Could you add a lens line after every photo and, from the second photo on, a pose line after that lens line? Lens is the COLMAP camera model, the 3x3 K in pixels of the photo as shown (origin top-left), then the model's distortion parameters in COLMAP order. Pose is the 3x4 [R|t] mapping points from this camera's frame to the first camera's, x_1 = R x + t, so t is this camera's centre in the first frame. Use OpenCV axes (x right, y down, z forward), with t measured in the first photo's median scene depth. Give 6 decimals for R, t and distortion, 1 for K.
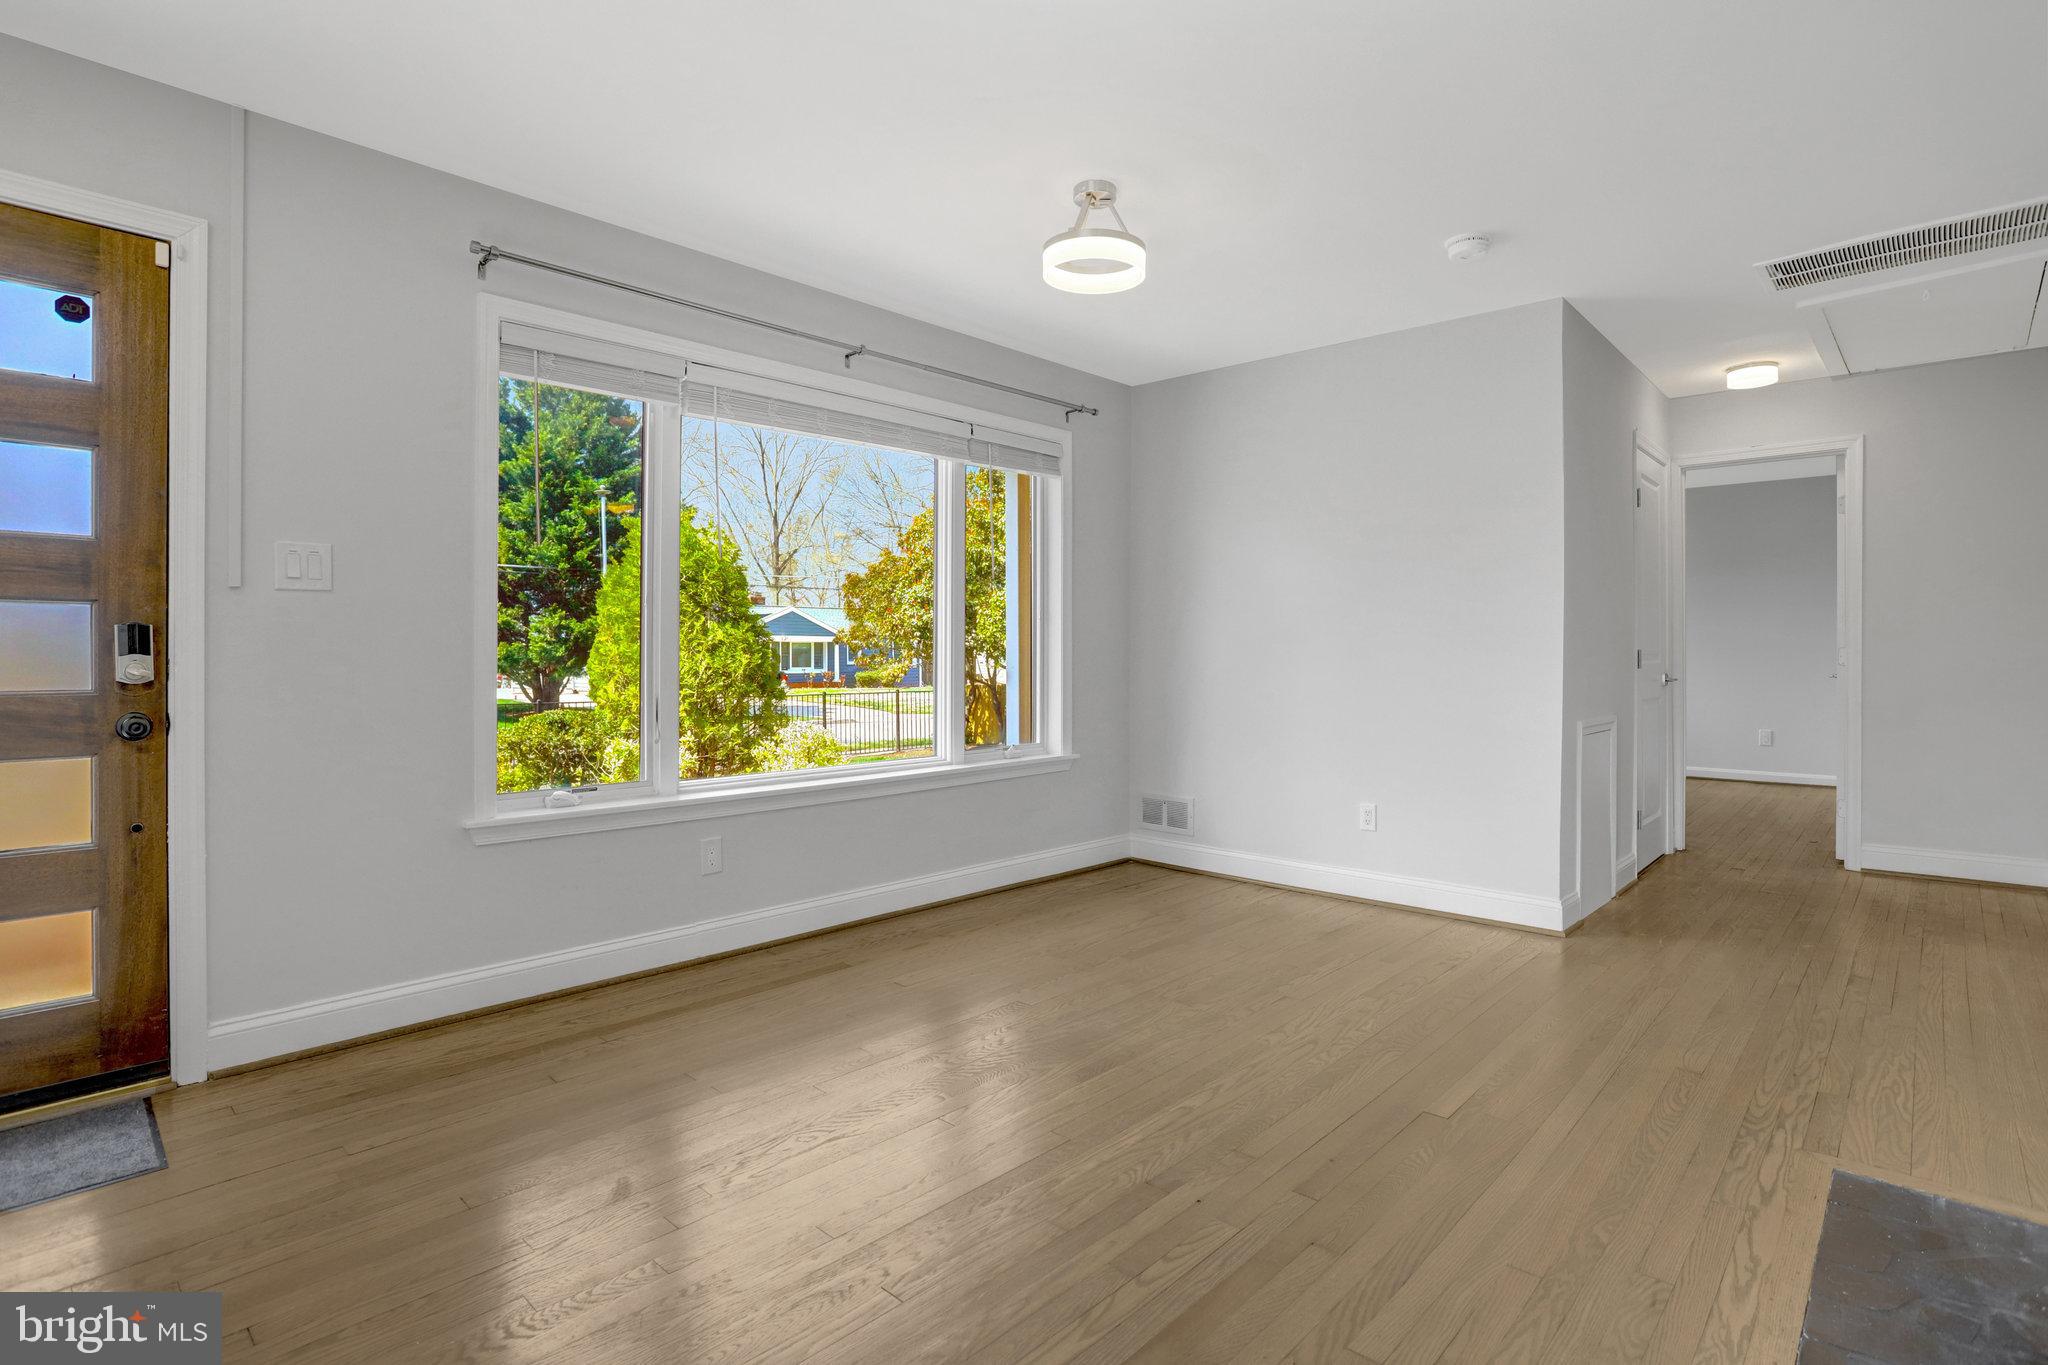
lens RADIAL K [[1022.6, 0, 1022.2], [0, 1022.6, 670.3], [0, 0, 1]] dist [-0.001581, -0.000248]
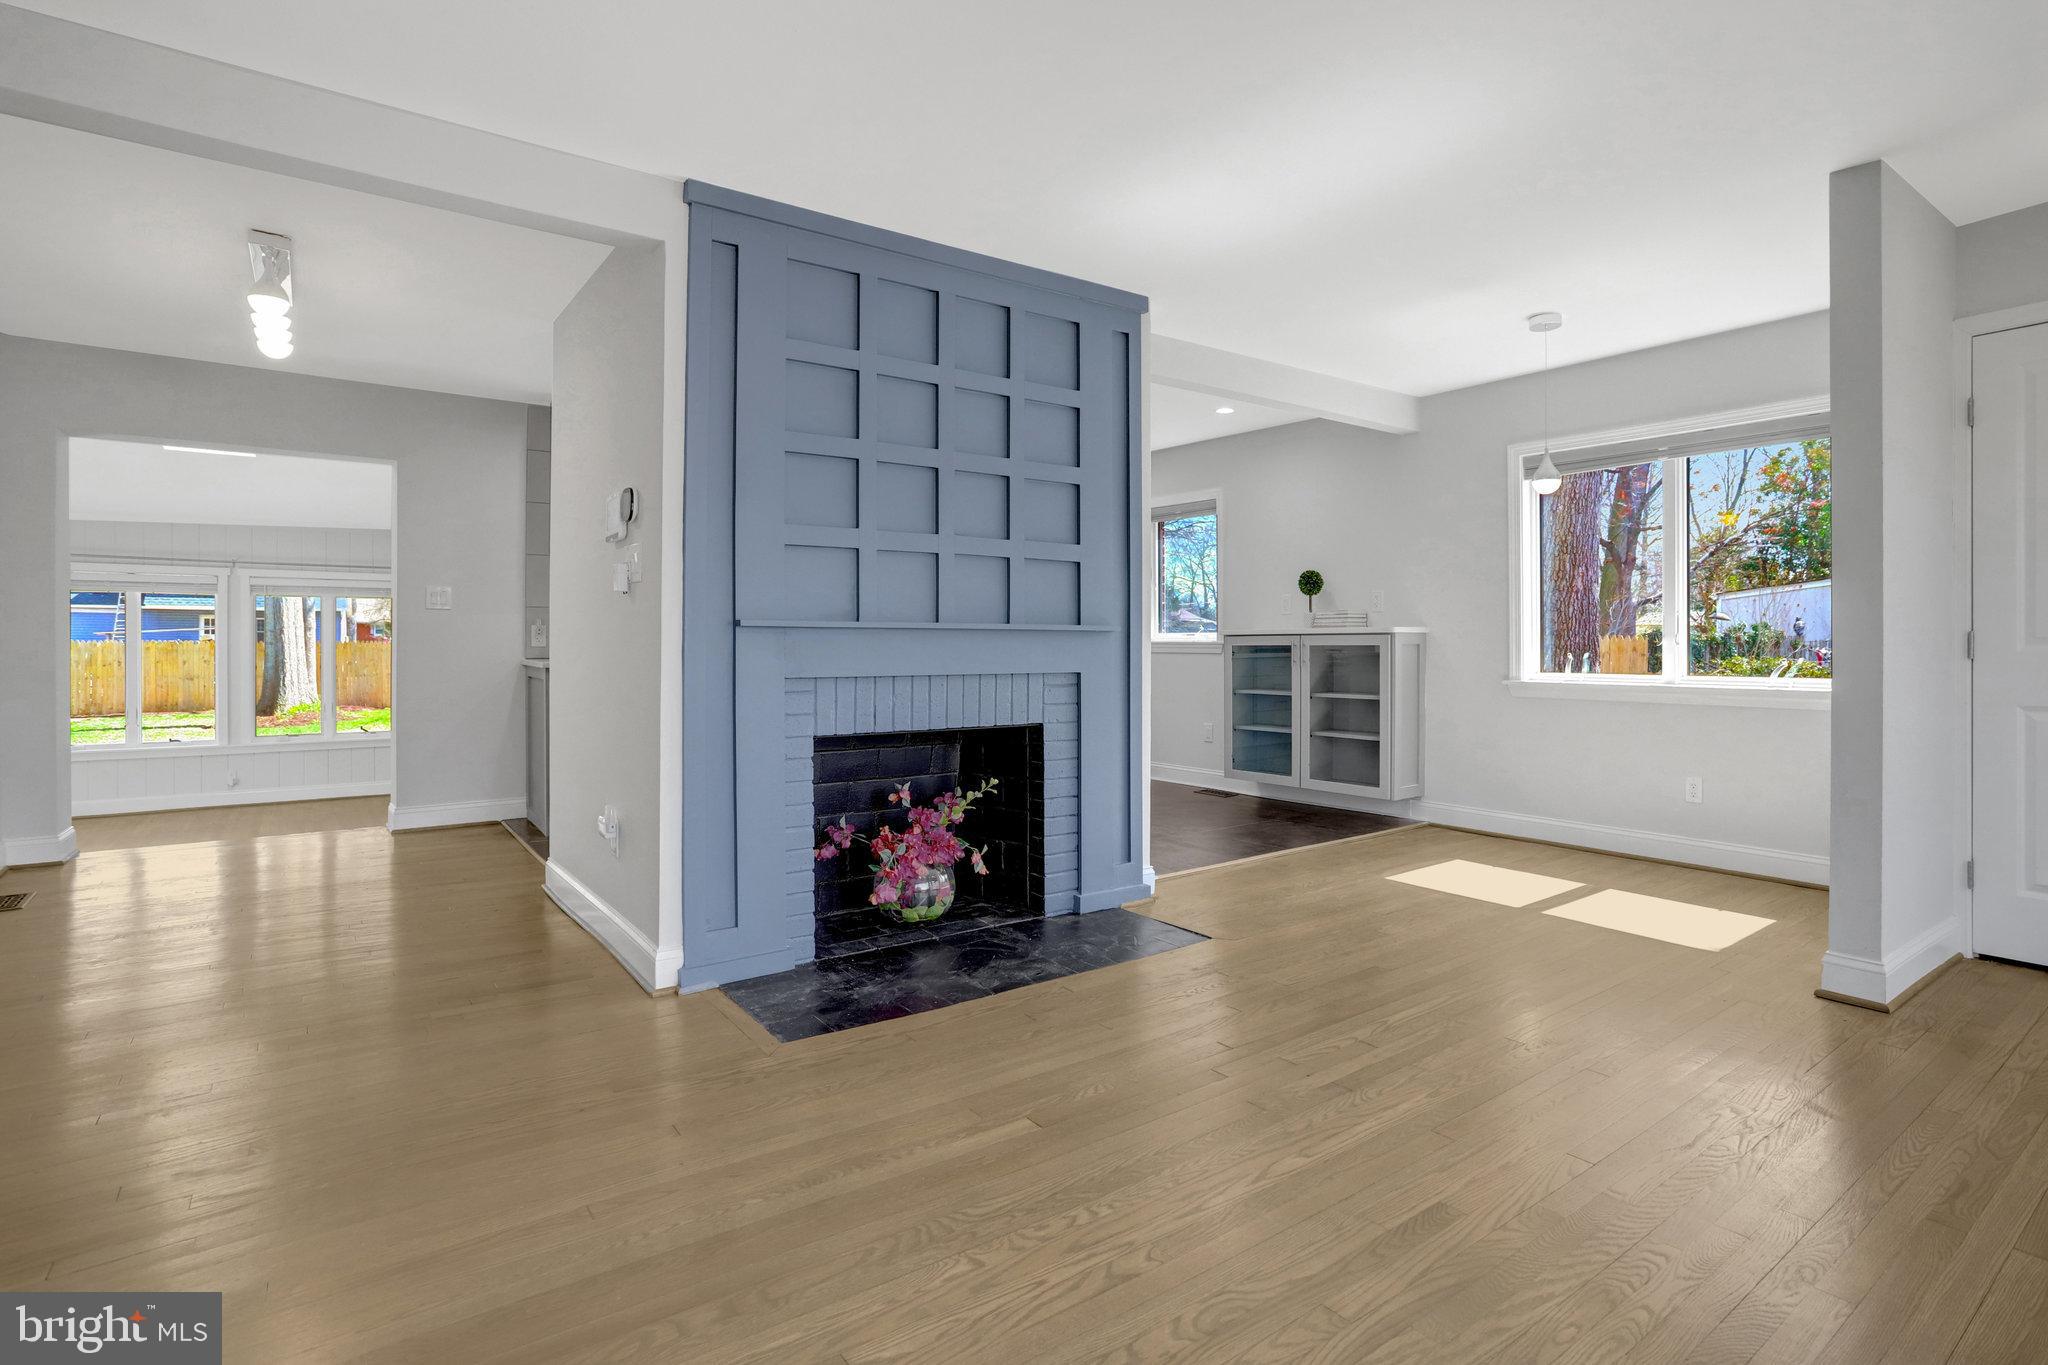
lens RADIAL K [[1022.6, 0, 1022.2], [0, 1022.6, 670.3], [0, 0, 1]] dist [-0.001581, -0.000248]
pose [[-0.982032, -0.017450, 0.187904, 0.268965], [-0.011143, 0.999340, 0.034565, -0.019073], [-0.188383, 0.031850, -0.981579, 2.118318]]
